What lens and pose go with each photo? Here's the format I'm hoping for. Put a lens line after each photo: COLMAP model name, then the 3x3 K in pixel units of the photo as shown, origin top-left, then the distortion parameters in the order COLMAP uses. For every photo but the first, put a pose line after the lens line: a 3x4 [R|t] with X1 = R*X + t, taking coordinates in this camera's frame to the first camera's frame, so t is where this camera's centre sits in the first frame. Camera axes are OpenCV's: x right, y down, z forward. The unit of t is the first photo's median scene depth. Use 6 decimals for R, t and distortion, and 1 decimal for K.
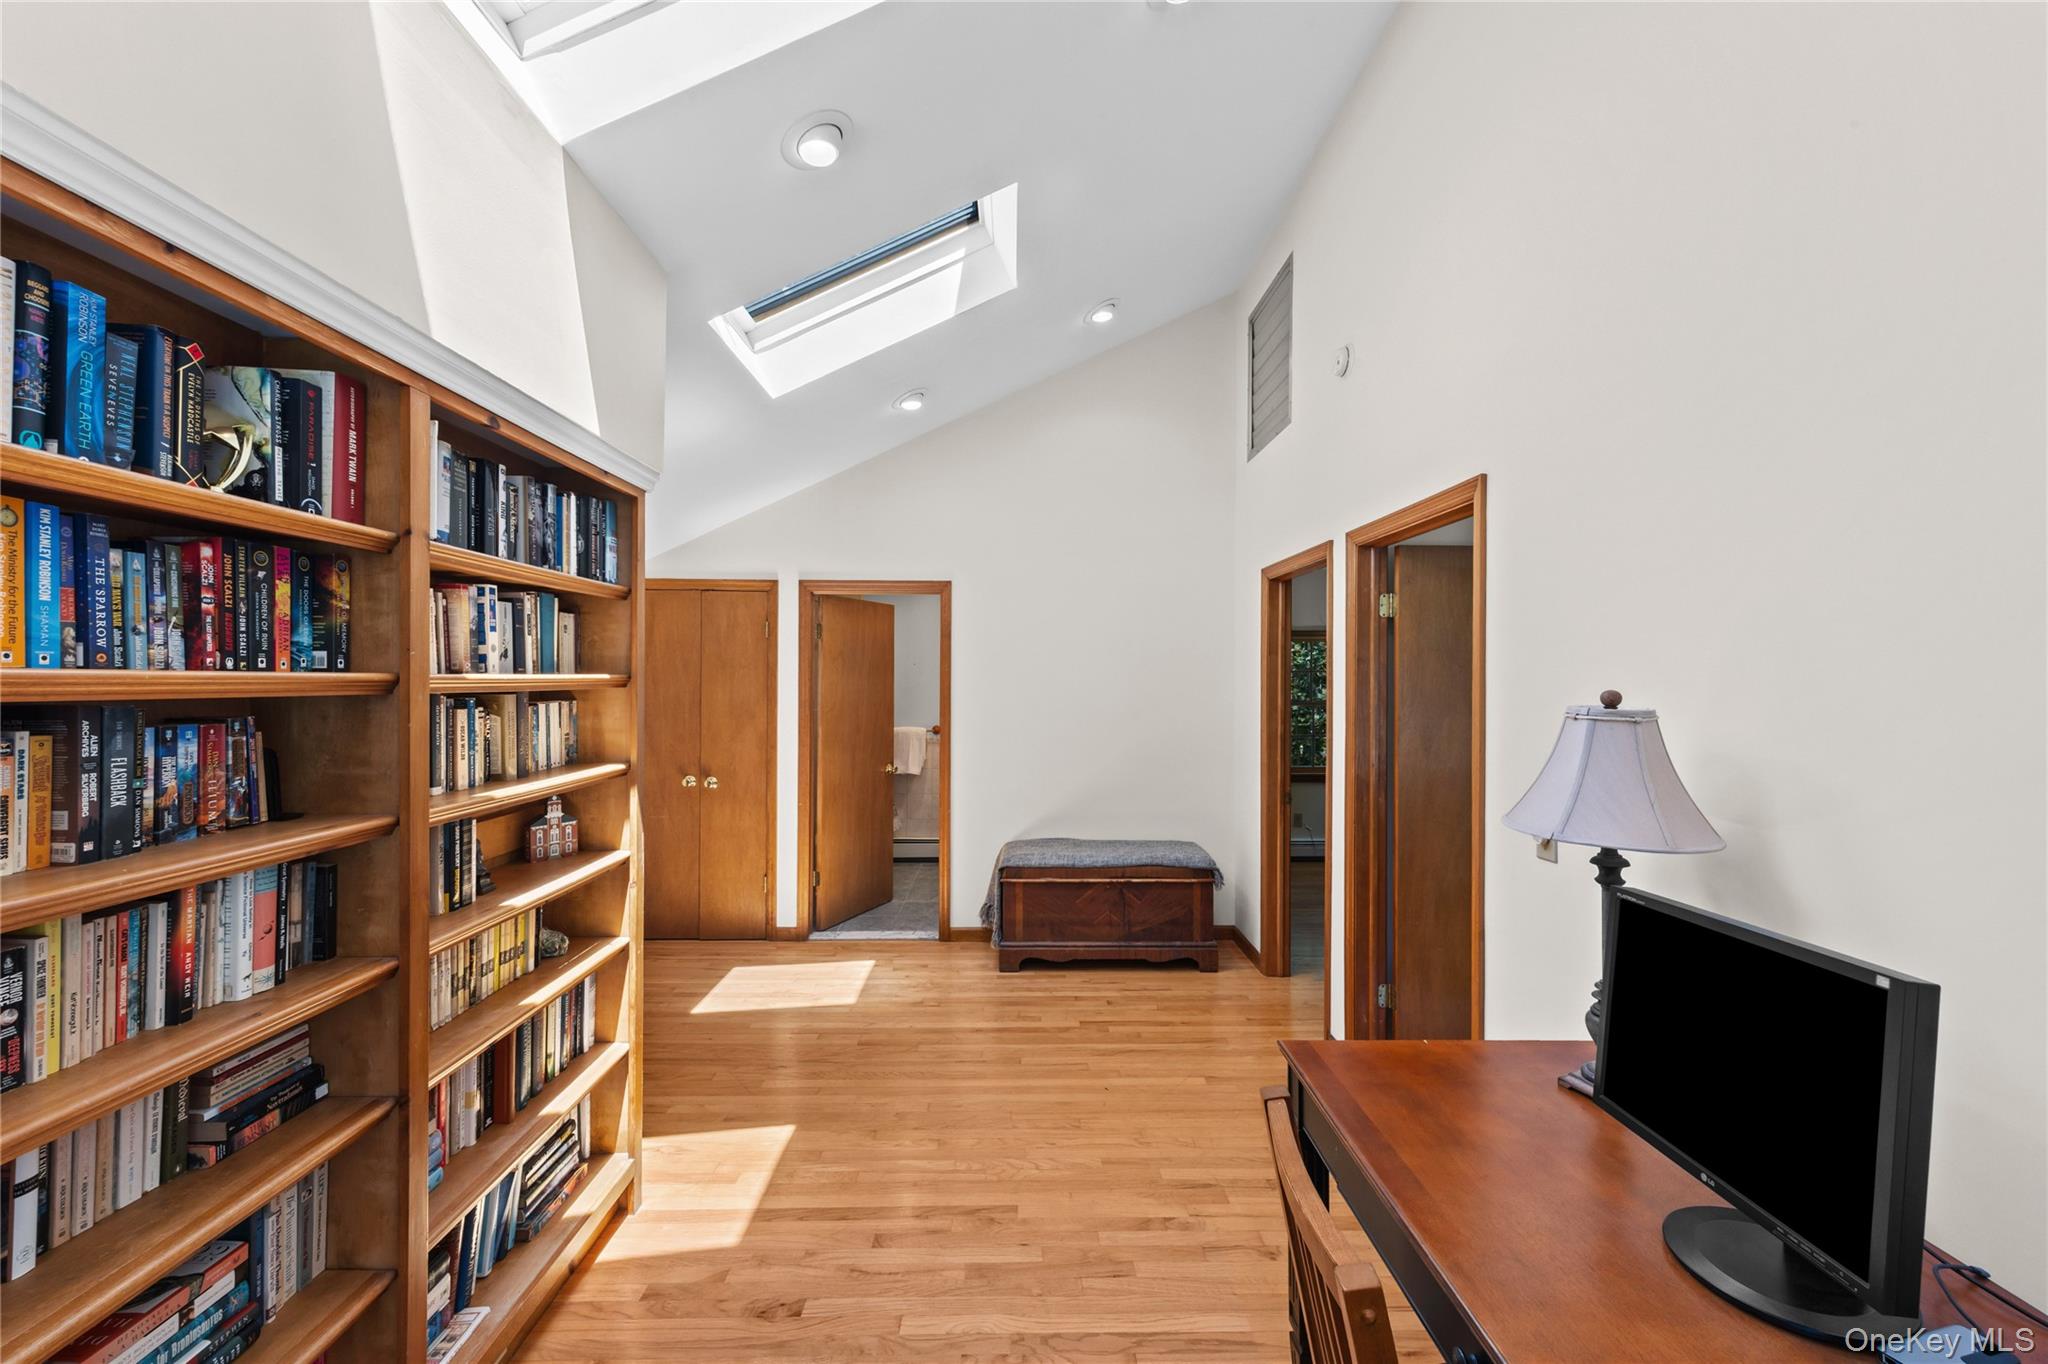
lens RADIAL K [[826.3, 0, 1027.6], [0, 826.3, 678.8], [0, 0, 1]] dist [0.008303, -0.001050]
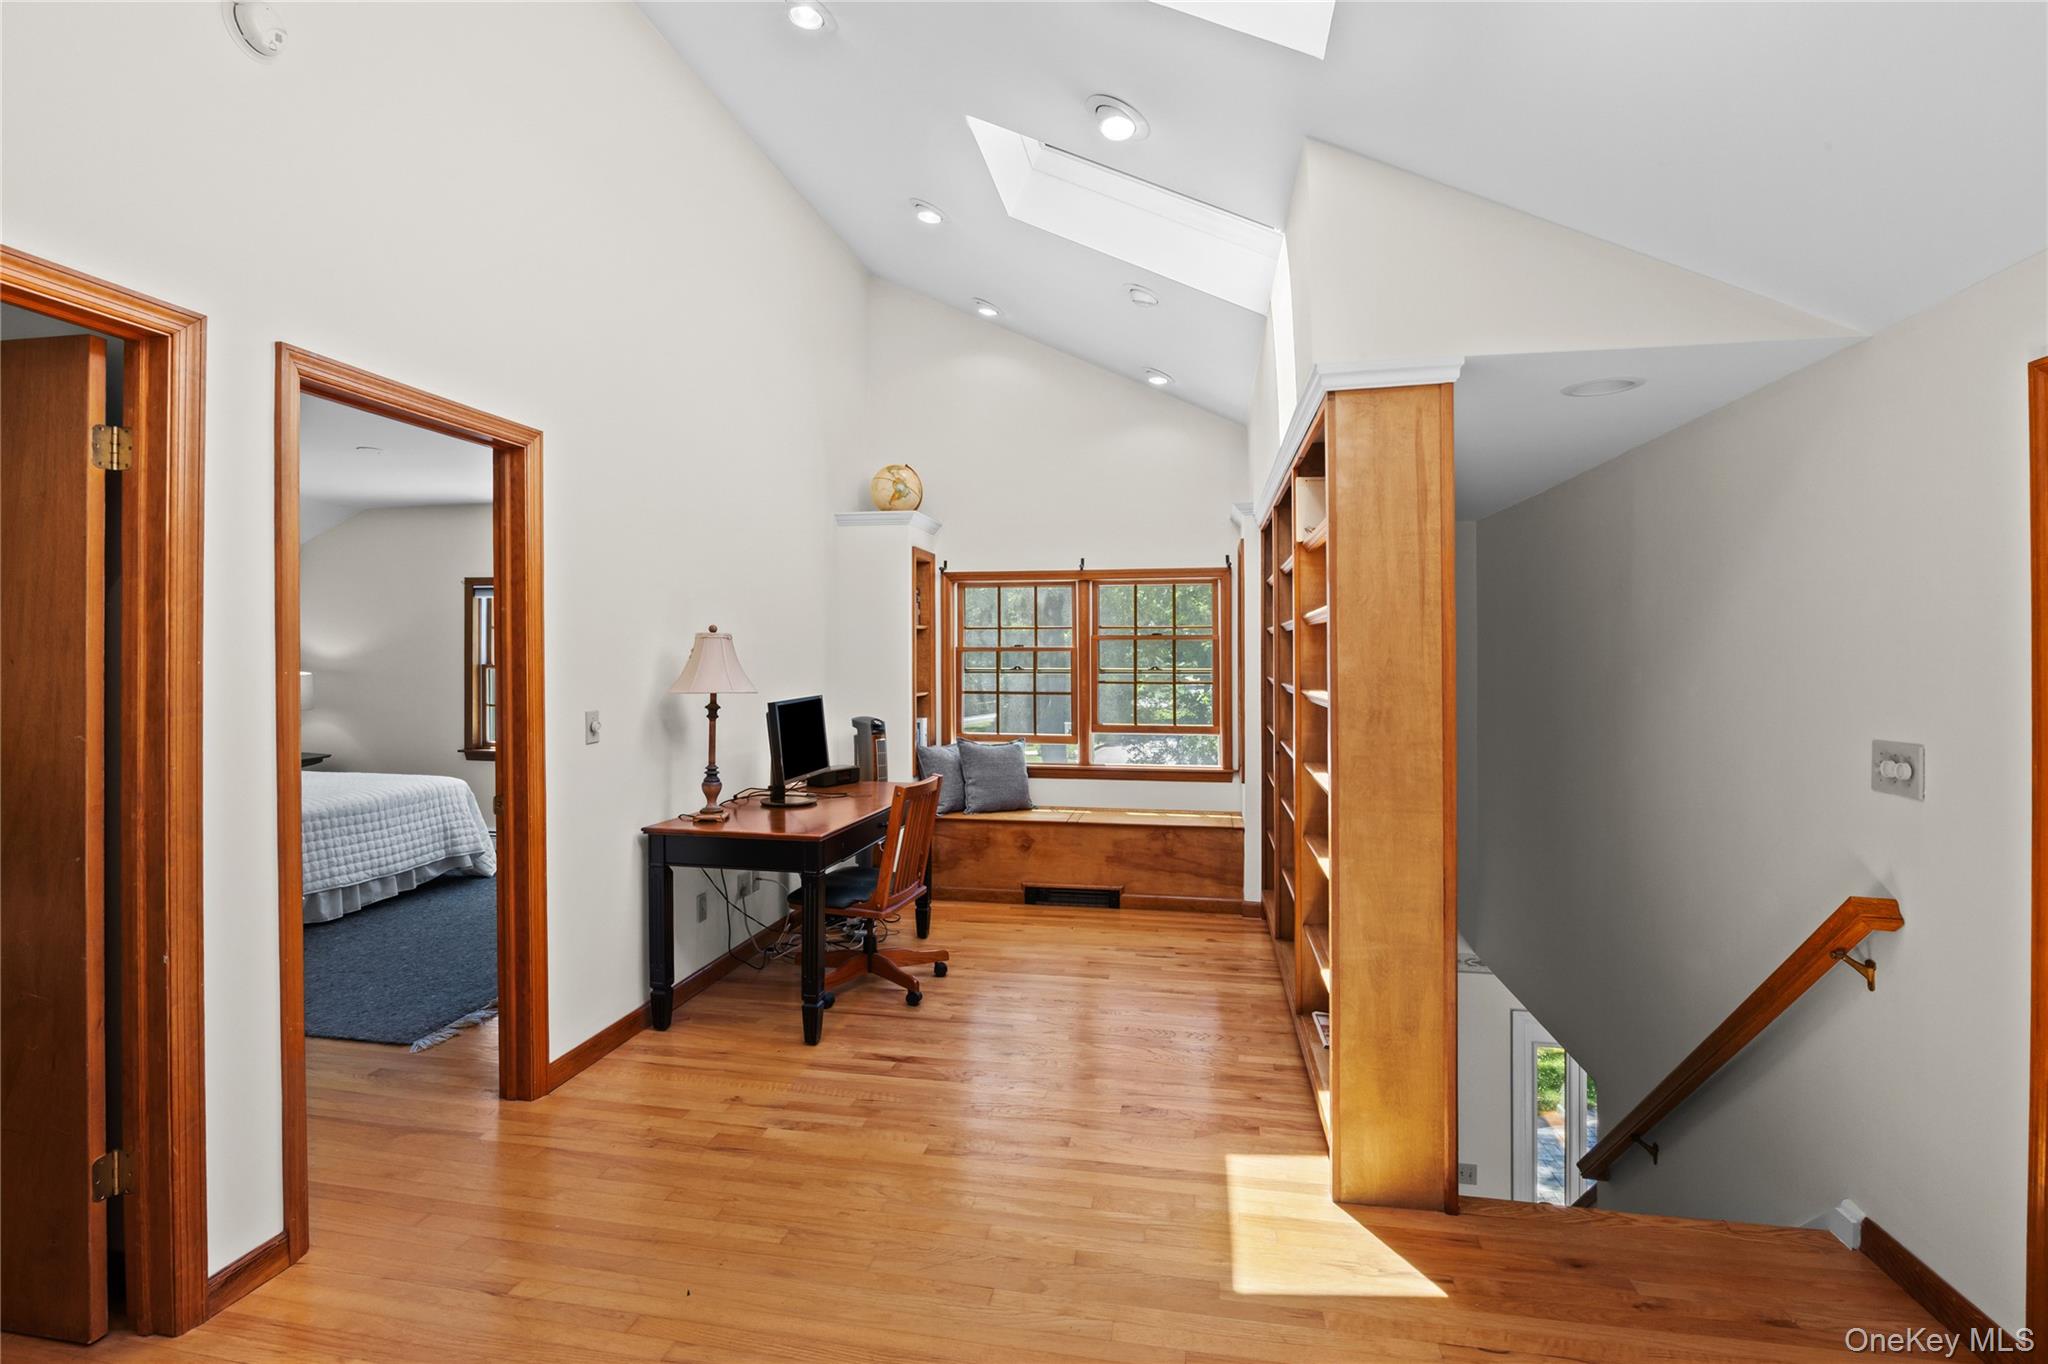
lens RADIAL K [[940.5, 0, 1027.8], [0, 940.5, 668.6], [0, 0, 1]] dist [-0.014100, -0.000422]
pose [[-0.980479, -0.009407, 0.196396, -0.419599], [-0.006719, 0.999874, 0.014351, 0.070209], [-0.196507, 0.012752, -0.980420, 2.518799]]
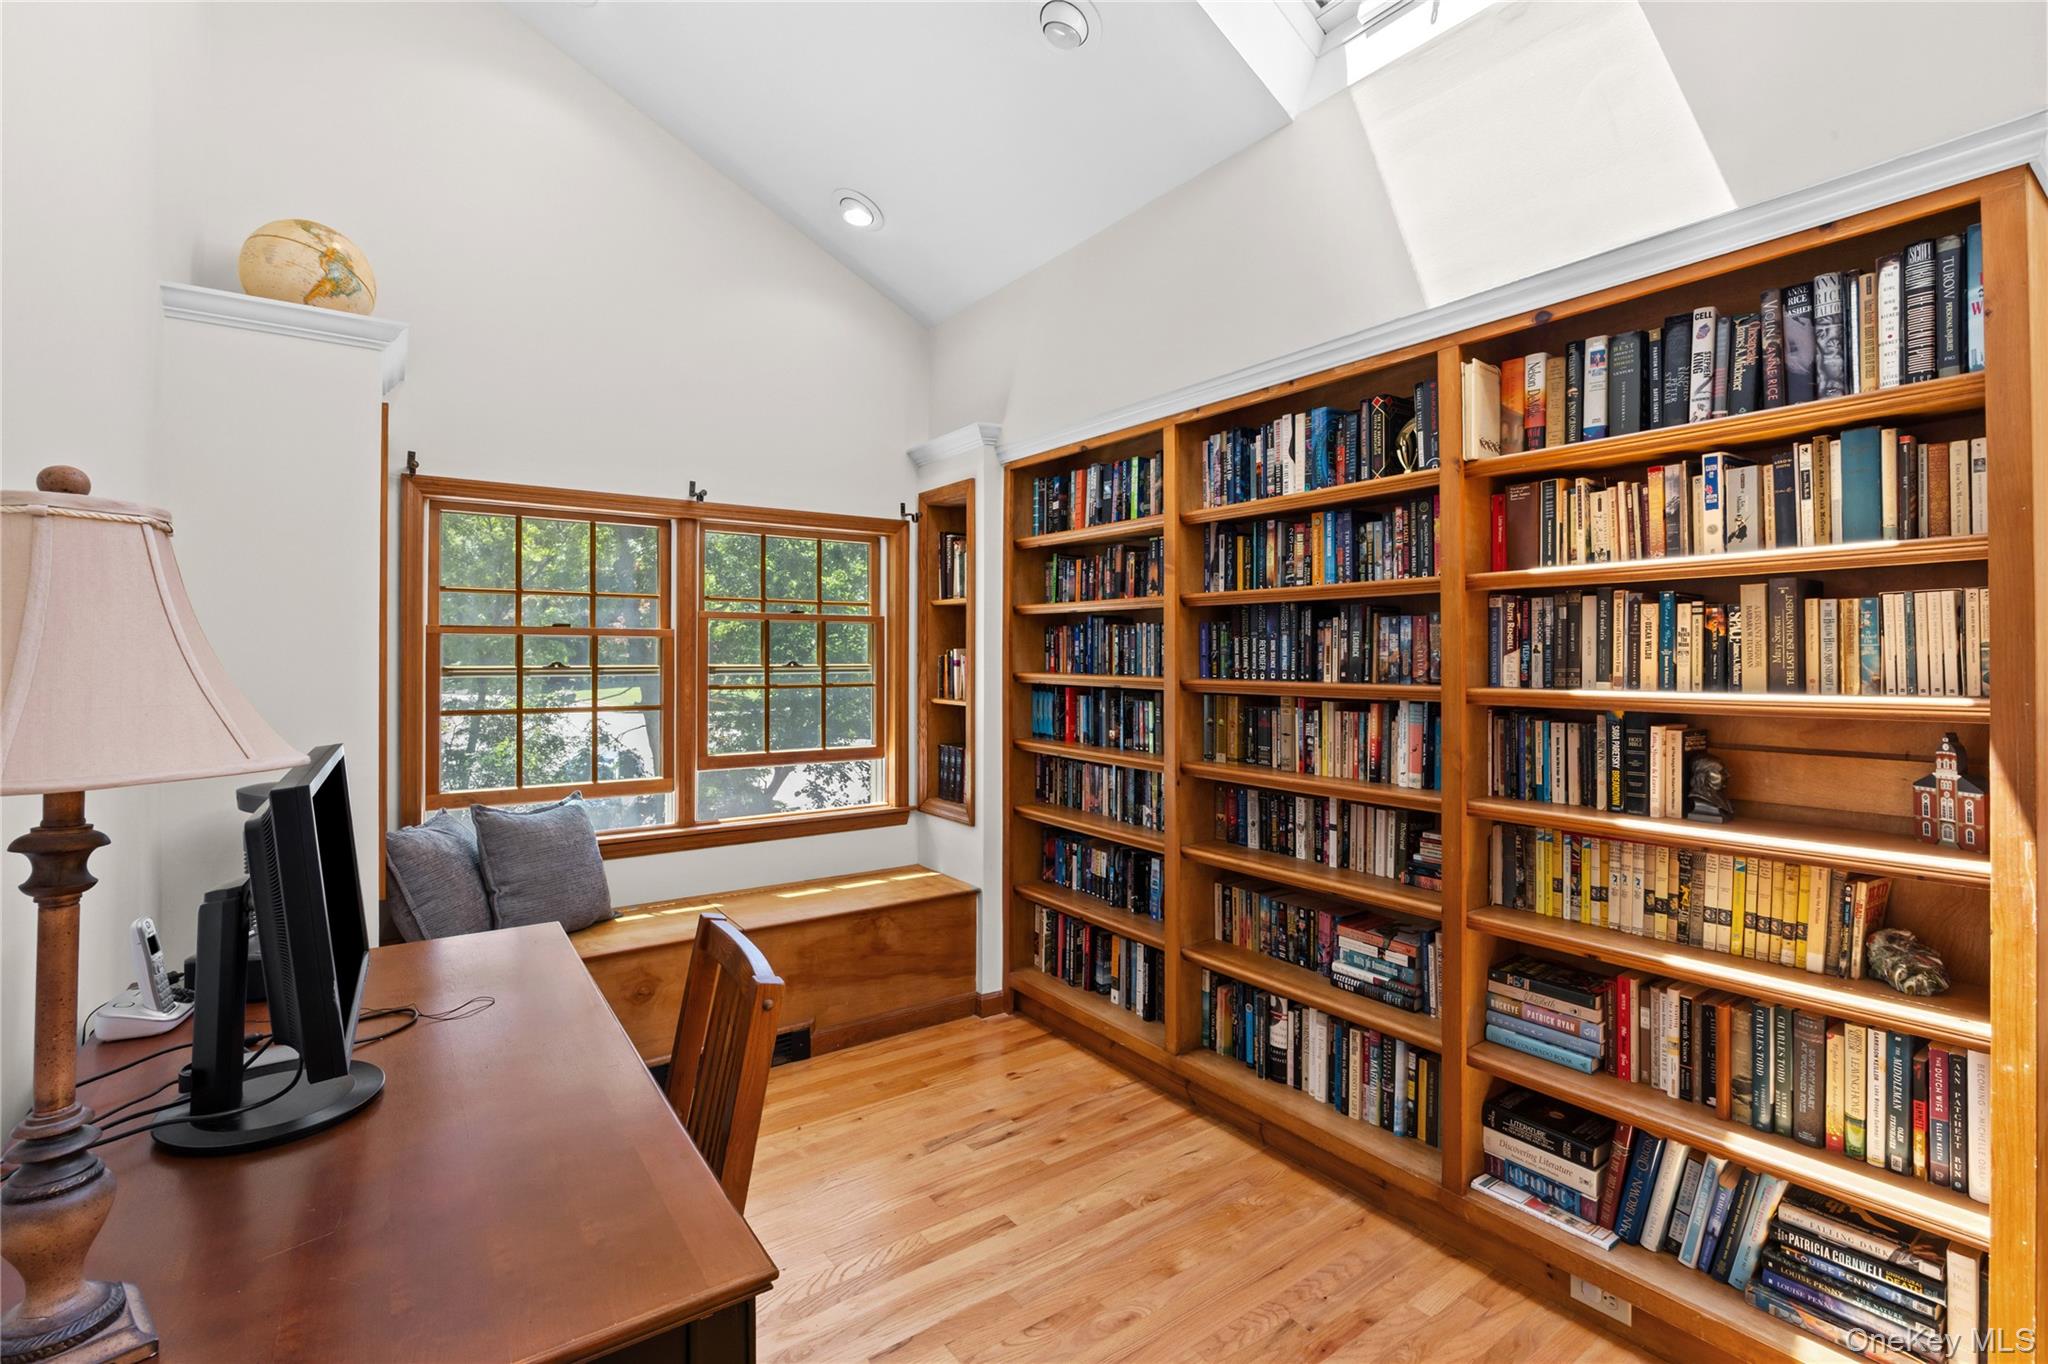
lens RADIAL K [[915.8, 0, 1022.1], [0, 915.8, 657.5], [0, 0, 1]] dist [-0.018680, 0.001385]
pose [[-0.828717, -0.005898, -0.559637, 0.432039], [-0.005442, 0.999982, -0.002481, 0.097065], [0.559641, 0.000990, -0.828734, 1.368500]]
